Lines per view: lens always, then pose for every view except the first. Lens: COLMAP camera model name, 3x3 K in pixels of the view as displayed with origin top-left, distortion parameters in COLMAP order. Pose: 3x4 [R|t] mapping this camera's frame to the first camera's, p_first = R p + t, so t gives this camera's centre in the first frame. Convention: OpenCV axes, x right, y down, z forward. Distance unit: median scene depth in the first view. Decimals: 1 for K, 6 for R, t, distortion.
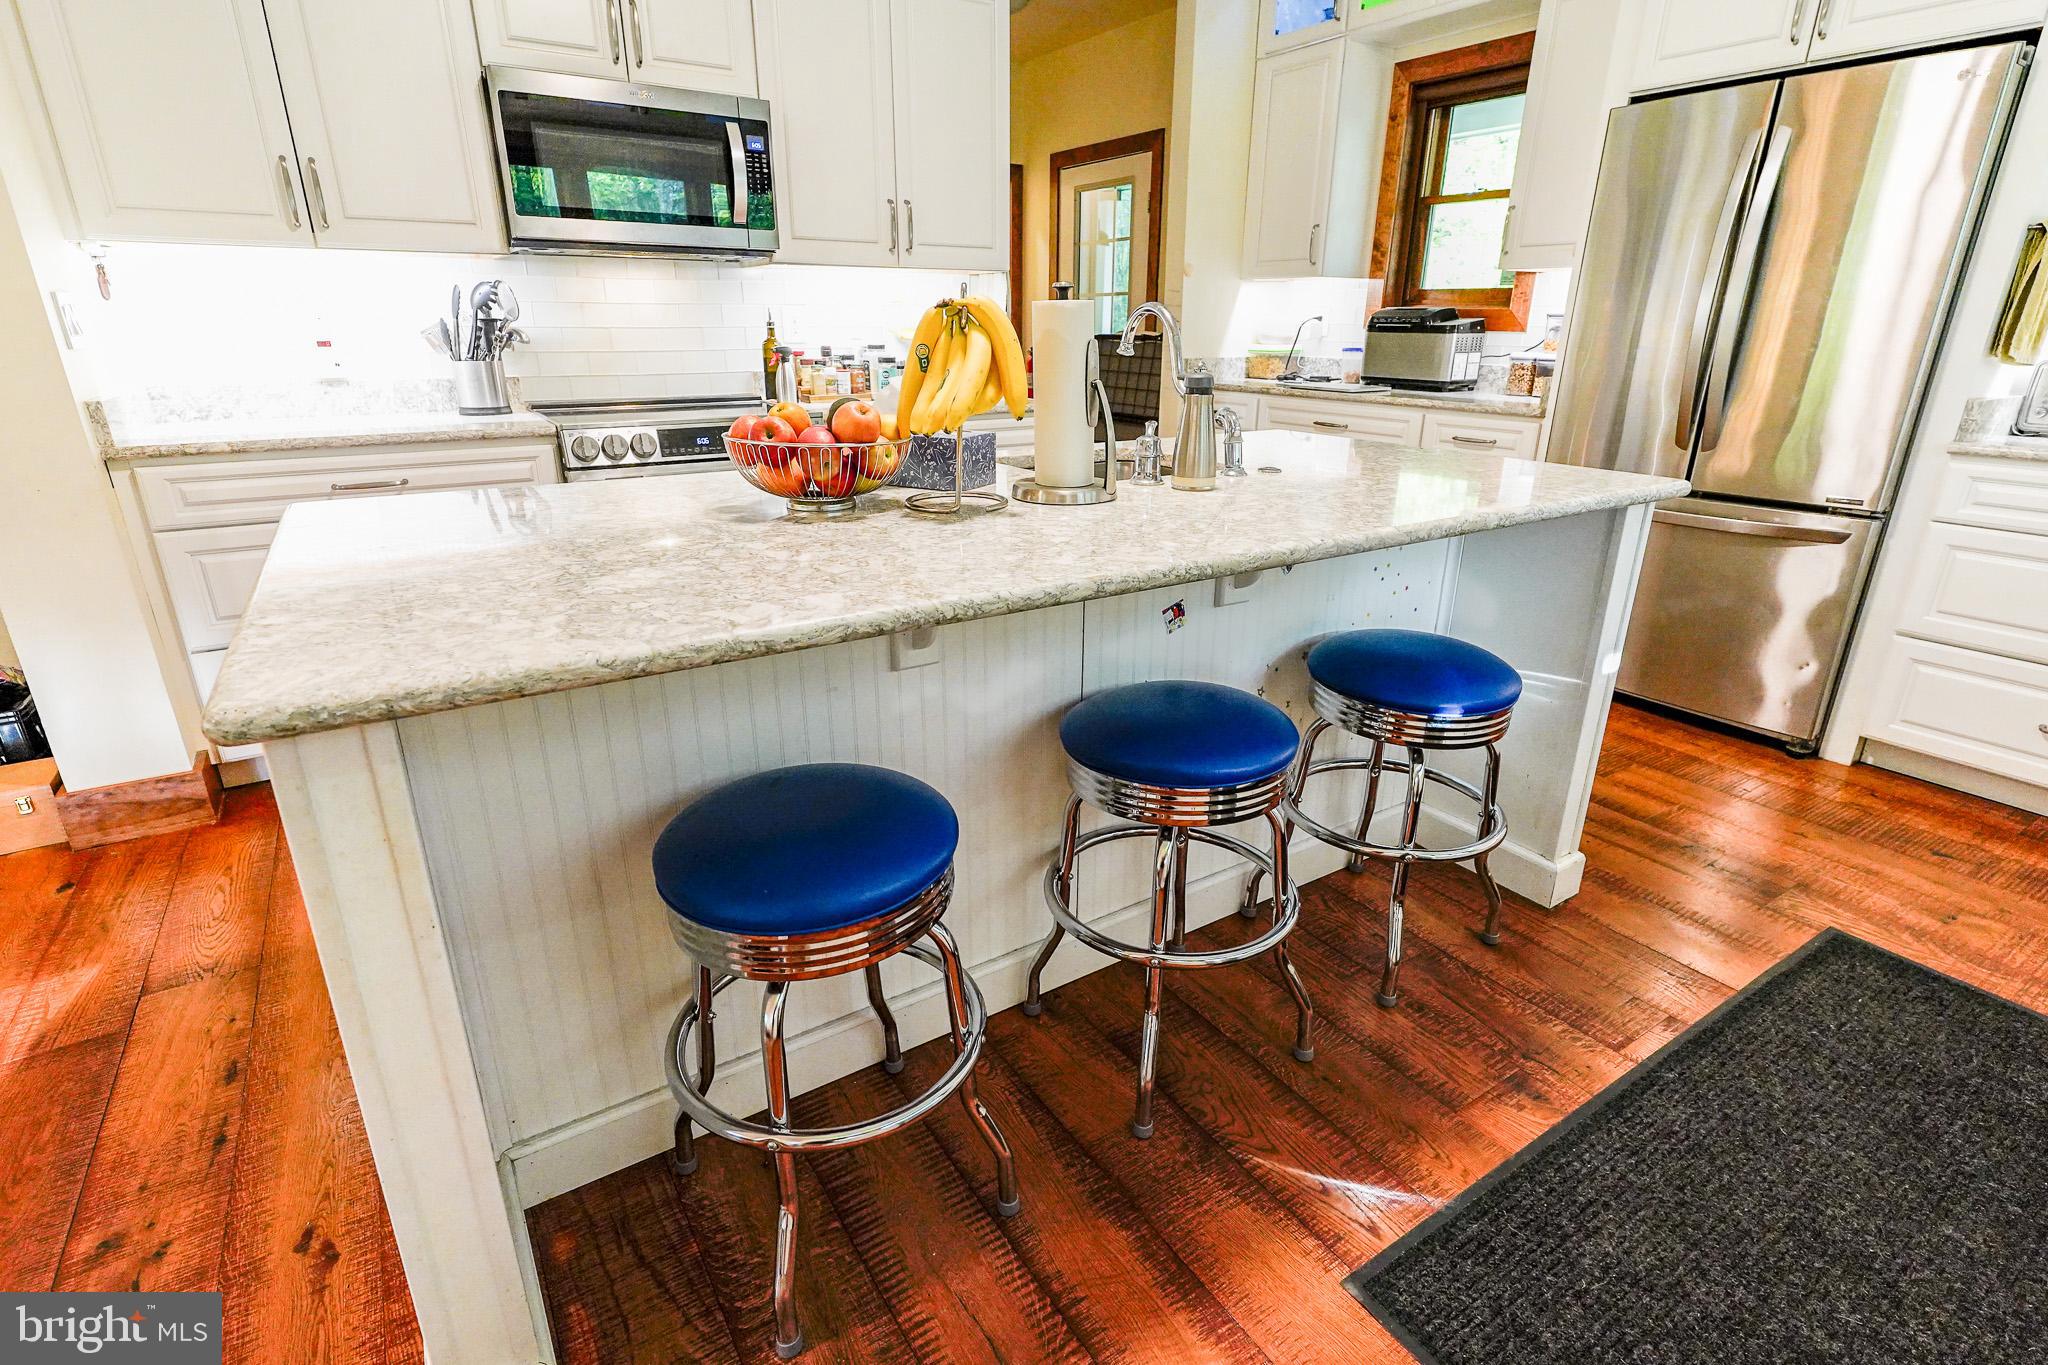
lens RADIAL K [[985.4, 0, 1025.6], [0, 985.4, 678.5], [0, 0, 1]] dist [0.003448, -0.001005]
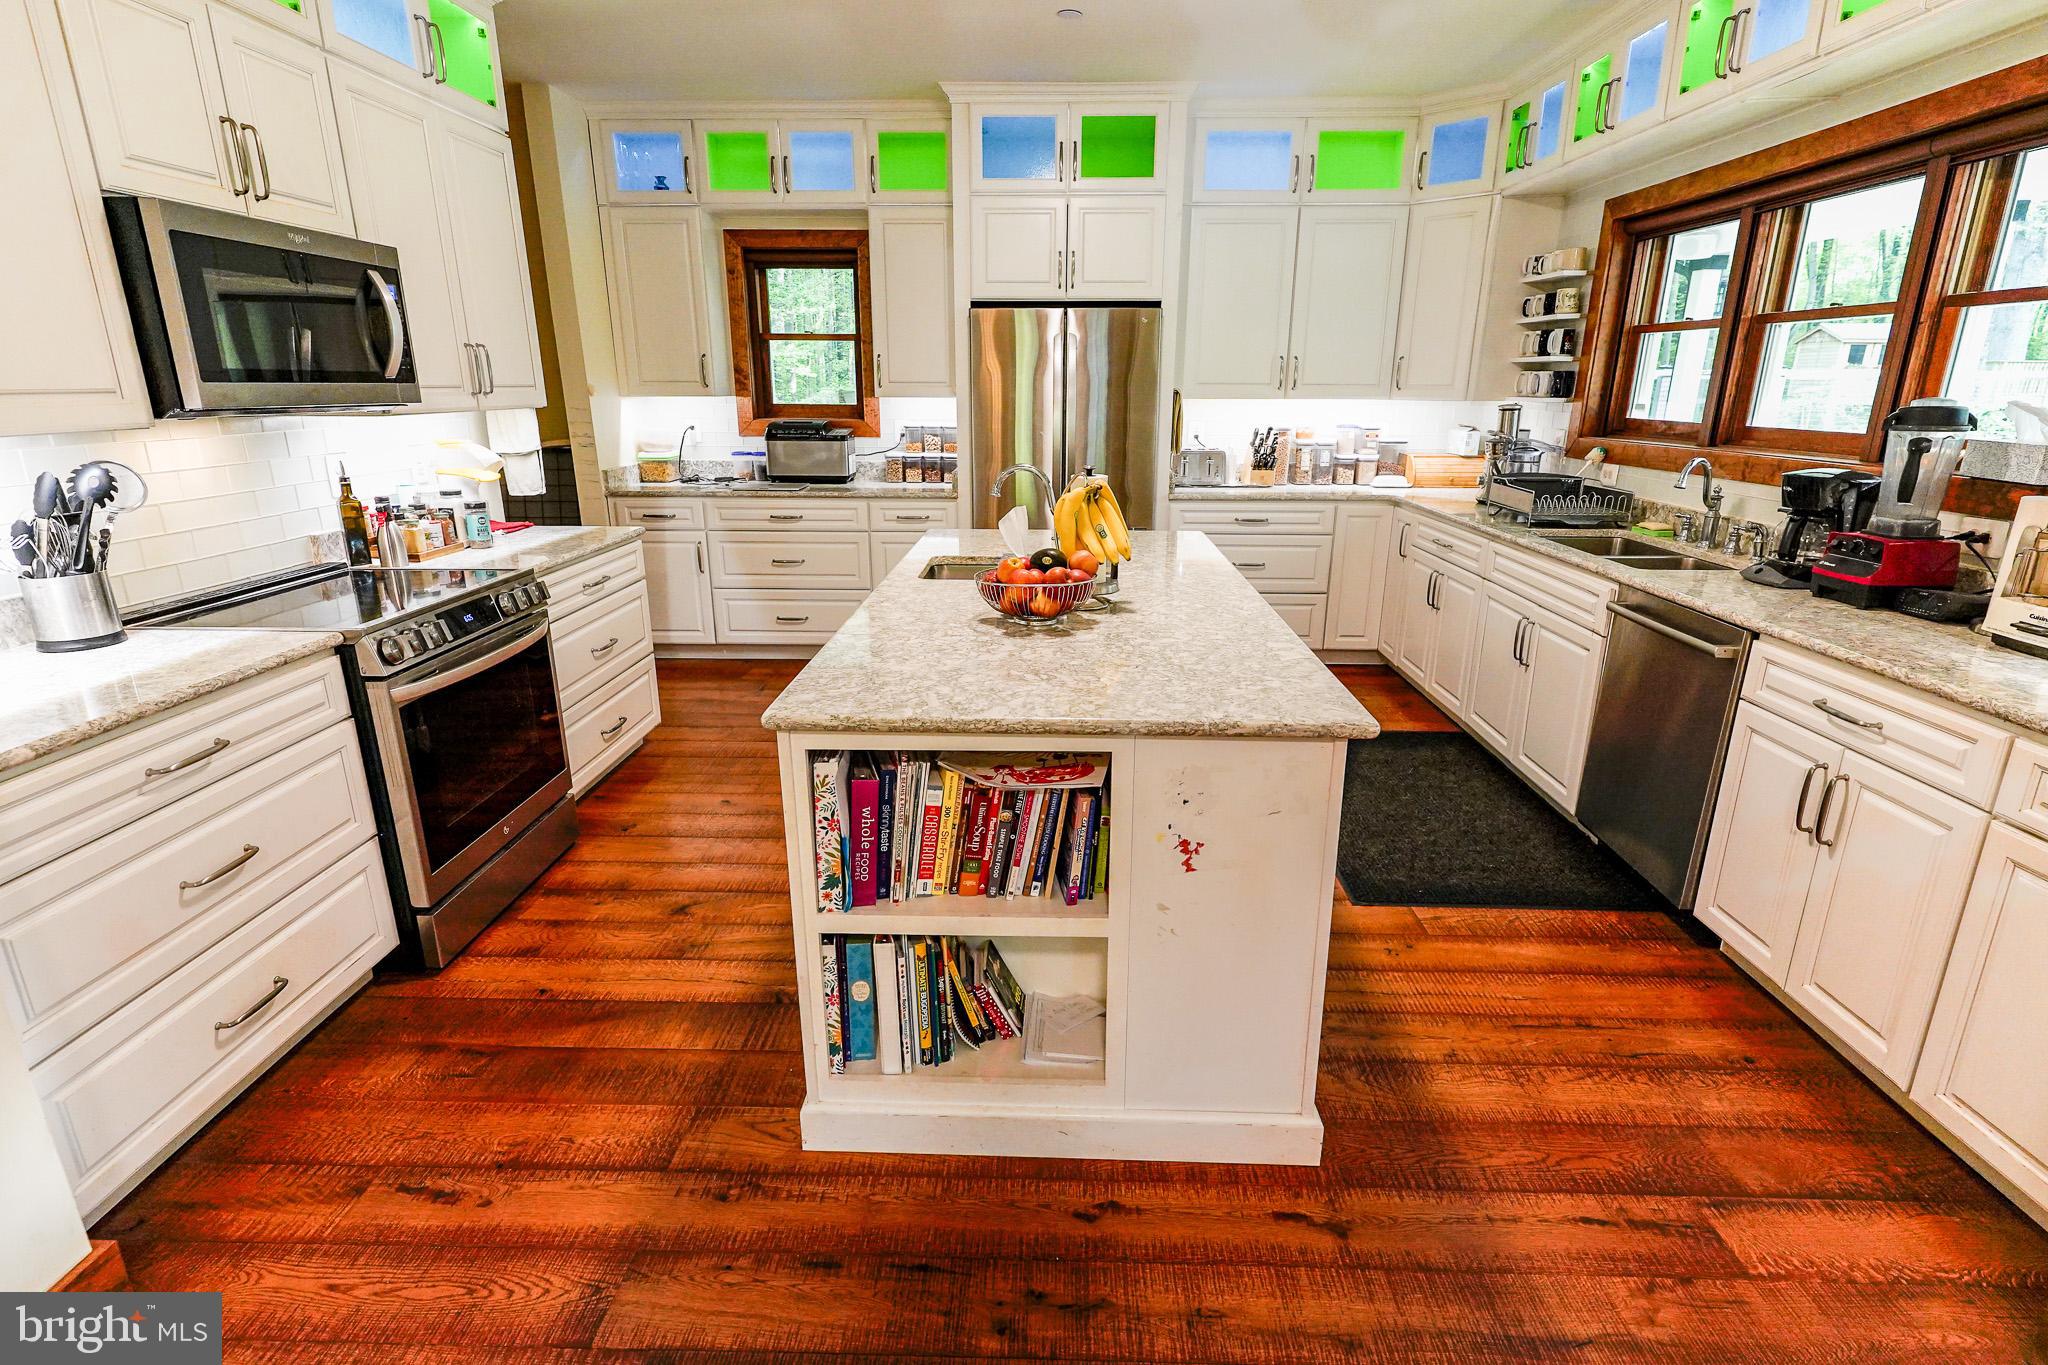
lens RADIAL K [[985.4, 0, 1025.6], [0, 985.4, 681.7], [0, 0, 1]] dist [0.003448, -0.001005]
pose [[0.570132, -0.244249, 0.784405, -0.545788], [0.283112, 0.954712, 0.091504, -0.087940], [-0.771231, 0.169906, 0.613462, 0.040983]]
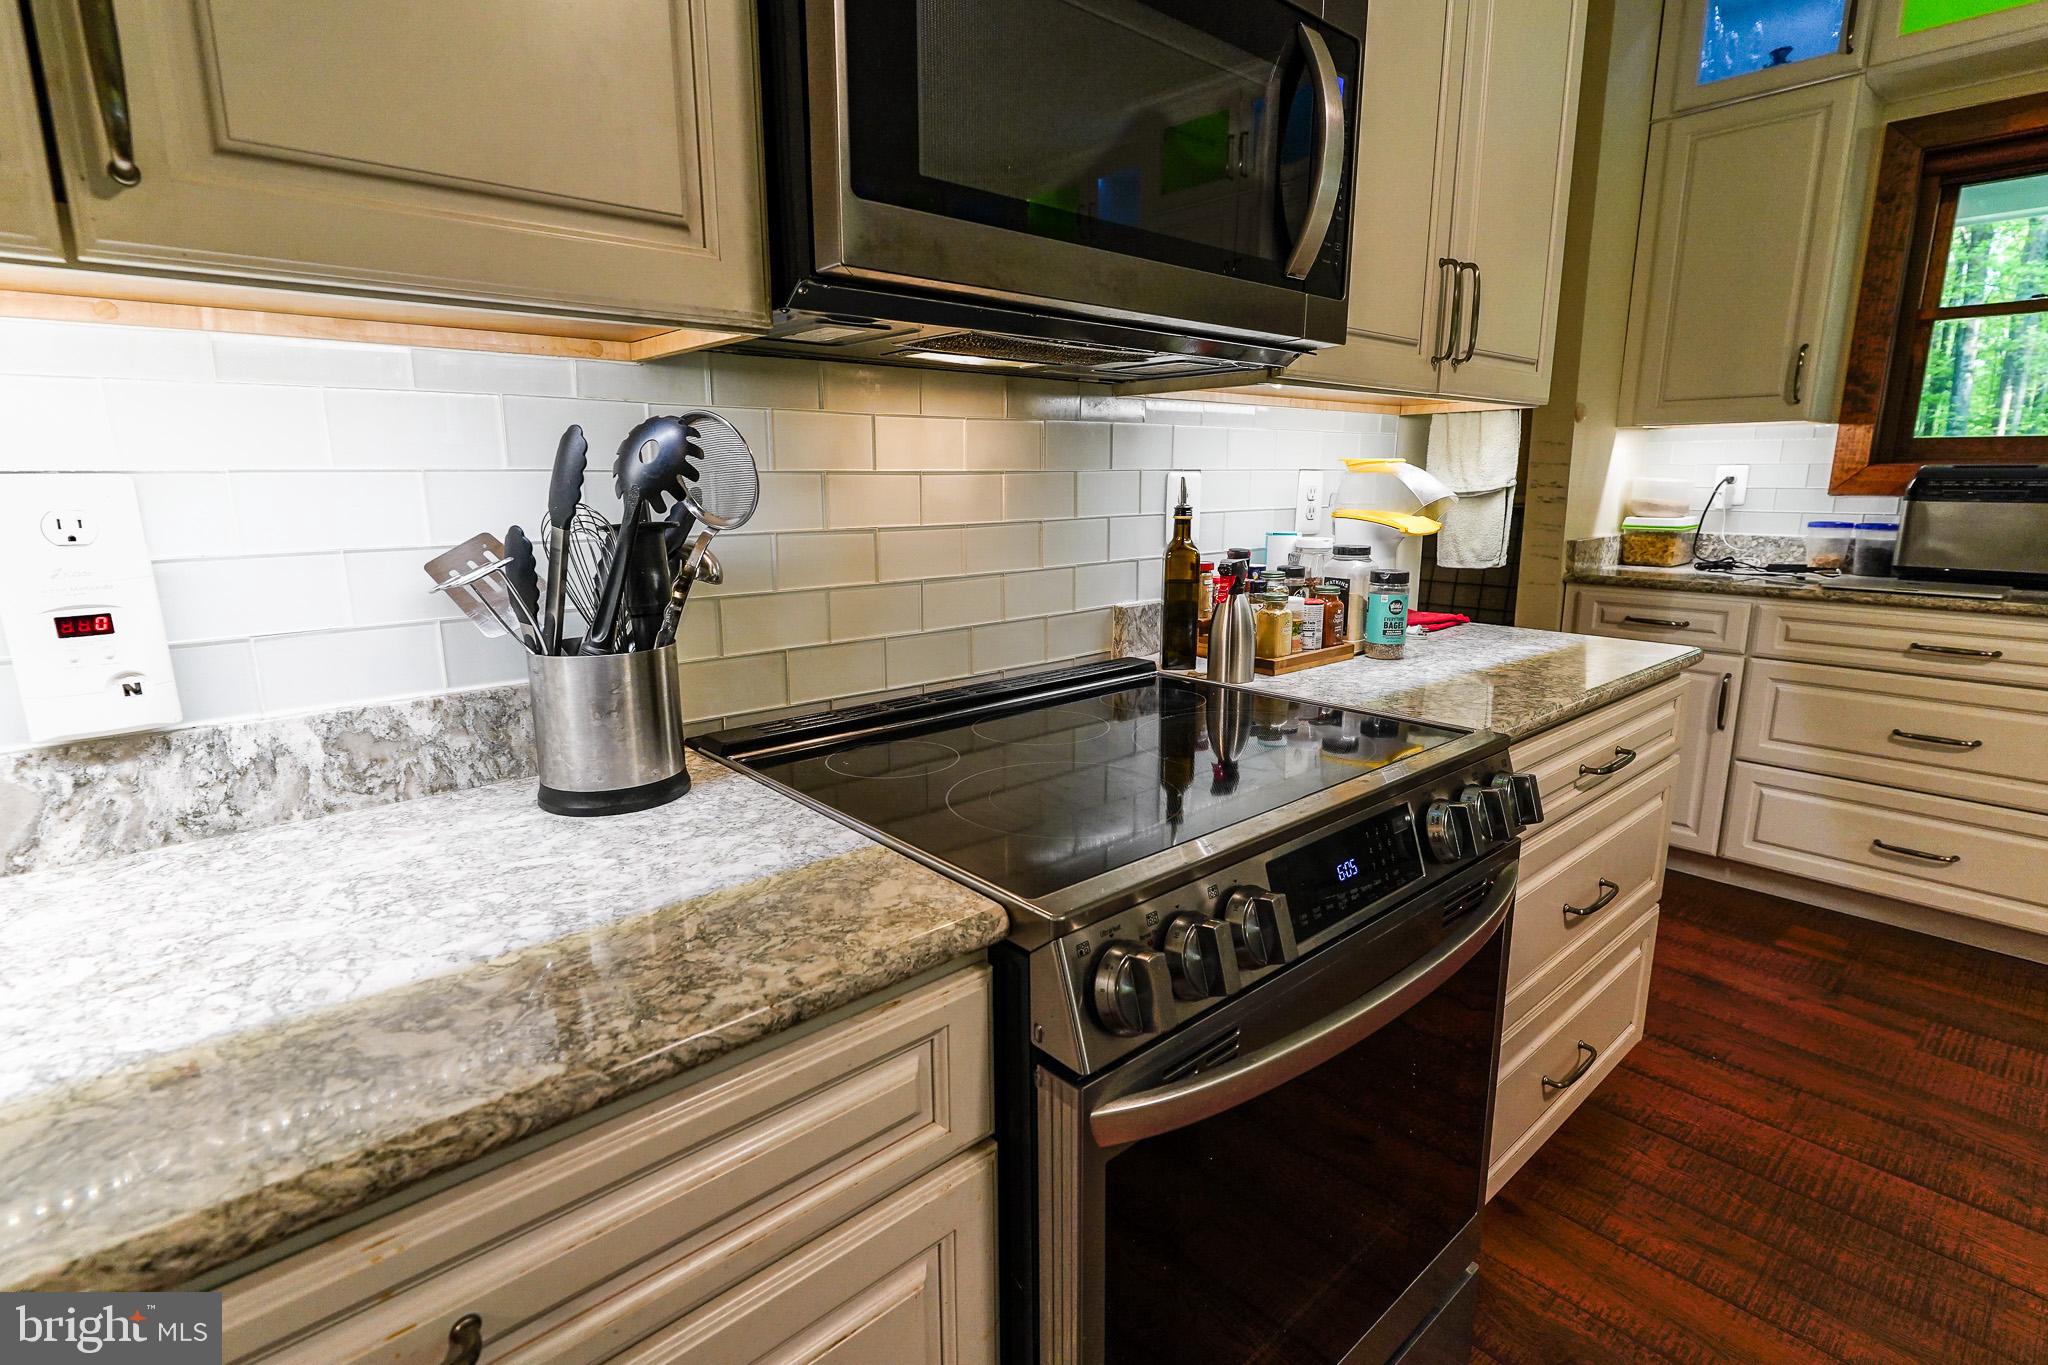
lens RADIAL K [[985.4, 0, 1027.3], [0, 985.4, 676.3], [0, 0, 1]] dist [0.003448, -0.001005]
pose [[0.988876, -0.039152, 0.143500, -0.343268], [0.059913, 0.987857, -0.143346, -0.189549], [-0.136145, 0.150349, 0.979214, 0.487508]]
